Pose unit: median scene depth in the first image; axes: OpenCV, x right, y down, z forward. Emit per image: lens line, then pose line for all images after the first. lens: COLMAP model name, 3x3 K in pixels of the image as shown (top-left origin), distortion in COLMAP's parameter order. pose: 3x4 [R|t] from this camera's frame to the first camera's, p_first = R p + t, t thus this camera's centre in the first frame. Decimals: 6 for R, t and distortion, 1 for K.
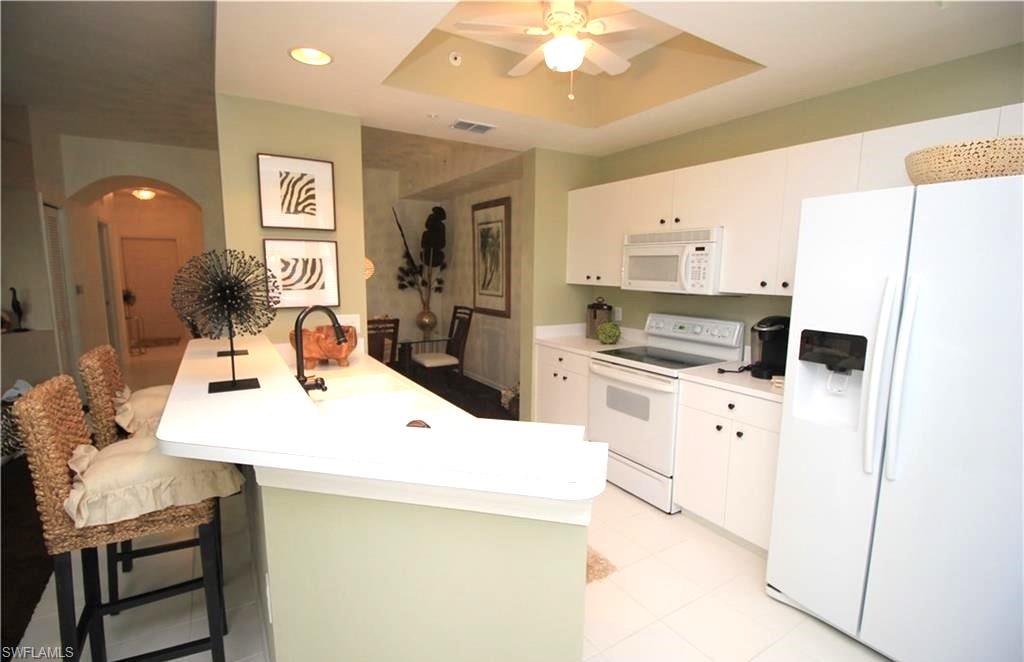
lens RADIAL K [[472.4, 0, 508.1], [0, 472.4, 334.1], [0, 0, 1]] dist [-0.027731, -0.000416]
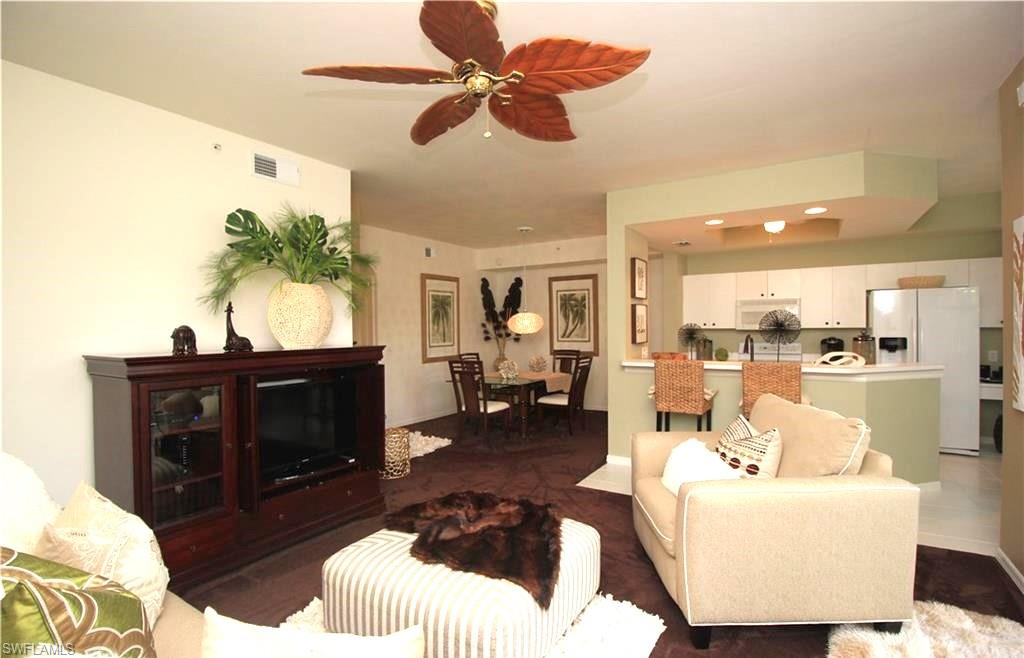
lens RADIAL K [[471.6, 0, 514.4], [0, 471.6, 331.5], [0, 0, 1]] dist [-0.001440, -0.000073]
pose [[0.904584, -0.029297, 0.425287, -1.607552], [0.081964, 0.990975, -0.106071, 0.045665], [-0.418341, 0.130809, 0.898821, -0.372724]]
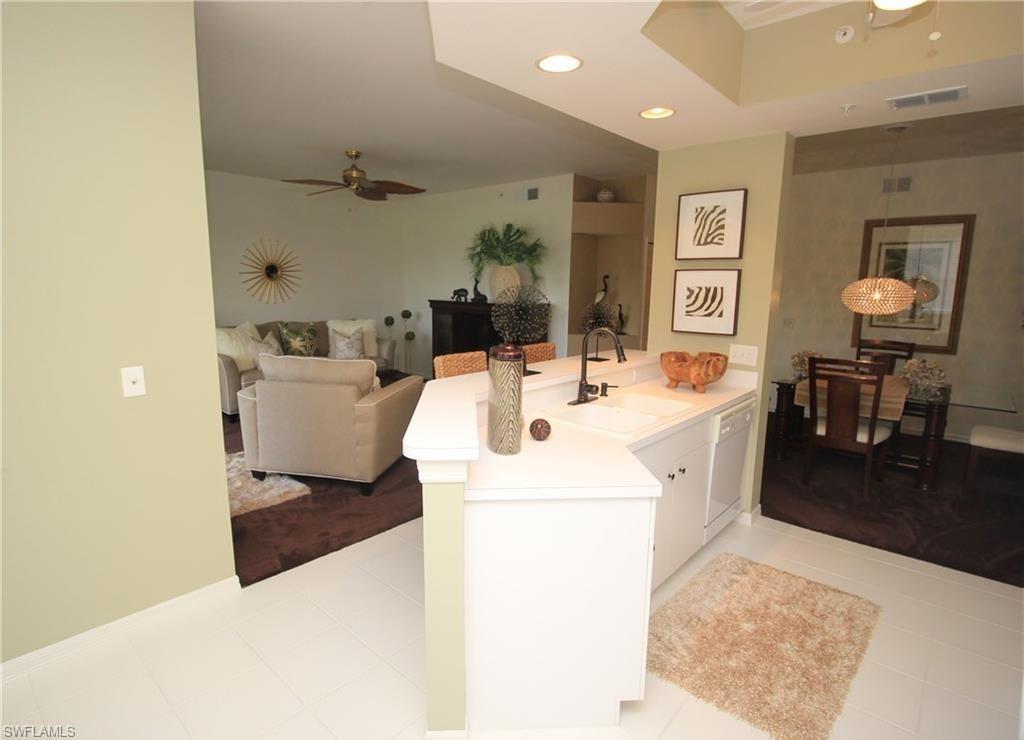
lens RADIAL K [[534.7, 0, 509.3], [0, 534.7, 369.7], [0, 0, 1]] dist [-0.031623, -0.000872]
pose [[0.271896, 0.146544, -0.951103, 0.608333], [-0.136808, 0.984185, 0.112532, -0.051977], [0.952552, 0.099521, 0.287644, 0.252101]]
